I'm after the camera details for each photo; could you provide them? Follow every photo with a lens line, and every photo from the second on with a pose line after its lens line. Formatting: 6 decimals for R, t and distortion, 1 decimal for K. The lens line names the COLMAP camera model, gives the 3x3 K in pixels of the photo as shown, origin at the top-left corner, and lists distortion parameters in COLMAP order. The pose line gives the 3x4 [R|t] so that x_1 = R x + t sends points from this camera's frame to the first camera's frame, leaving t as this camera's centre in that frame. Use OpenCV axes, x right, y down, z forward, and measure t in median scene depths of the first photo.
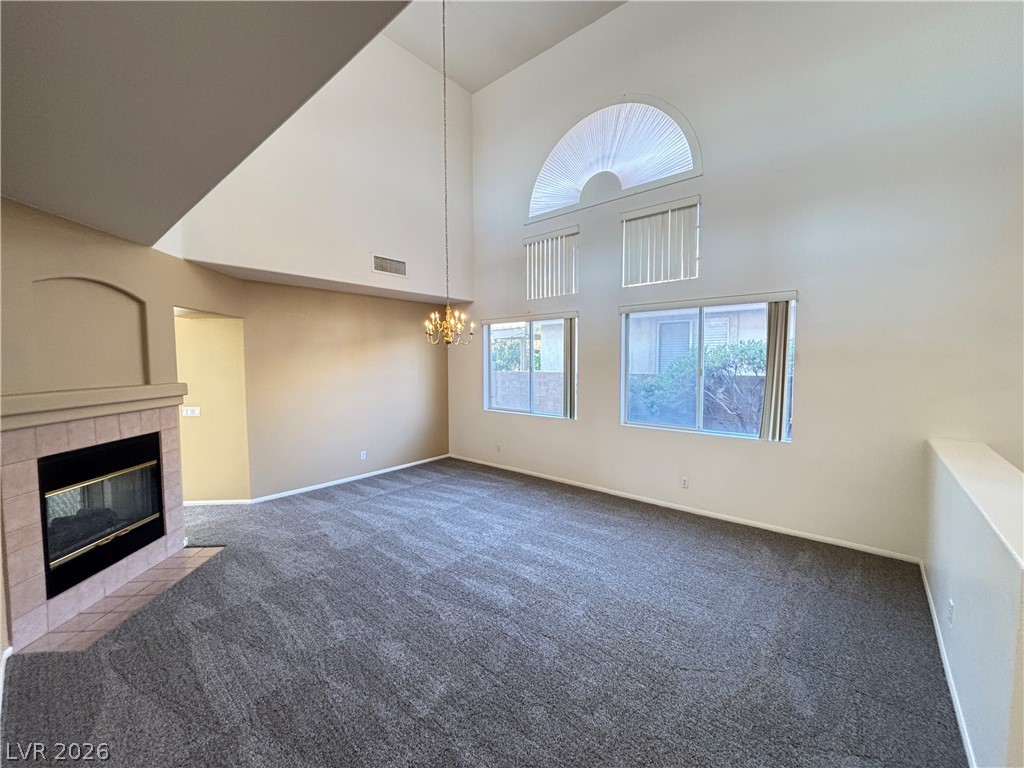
lens RADIAL K [[413.2, 0, 515.0], [0, 413.2, 384.2], [0, 0, 1]] dist [0.000400, 0.000620]
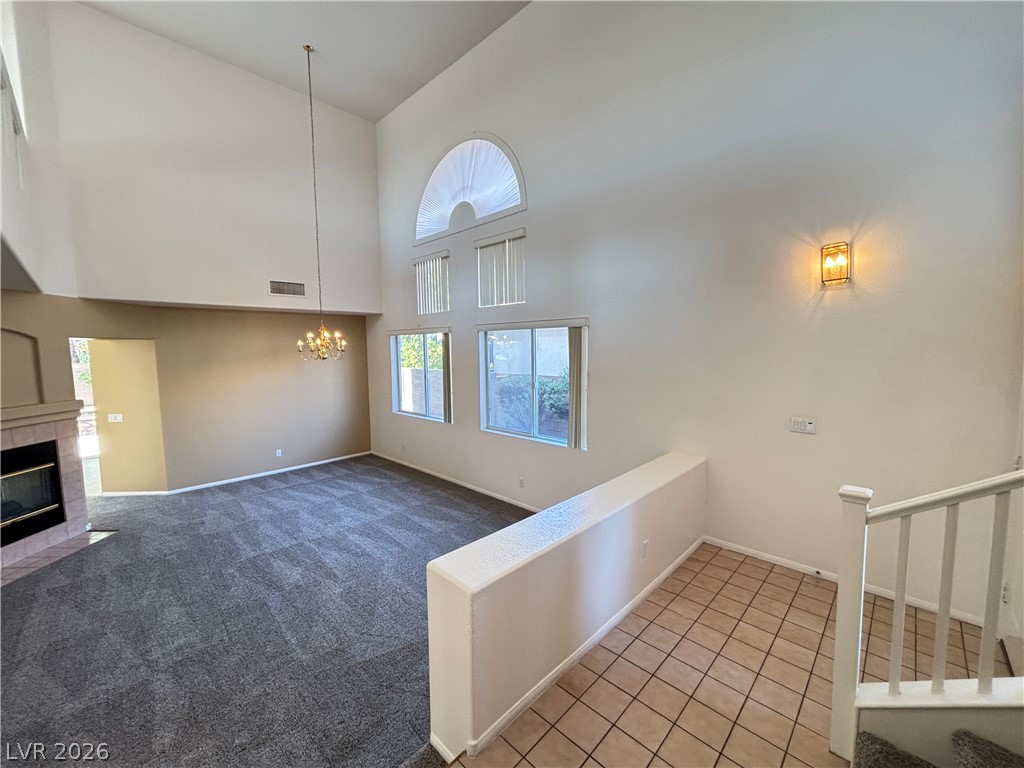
lens RADIAL K [[413.2, 0, 512.1], [0, 413.2, 386.1], [0, 0, 1]] dist [0.000400, 0.000620]
pose [[0.997976, -0.001255, -0.063576, 0.458533], [0.003524, 0.999361, 0.035580, -0.067586], [0.063490, -0.035732, 0.997343, -0.121464]]
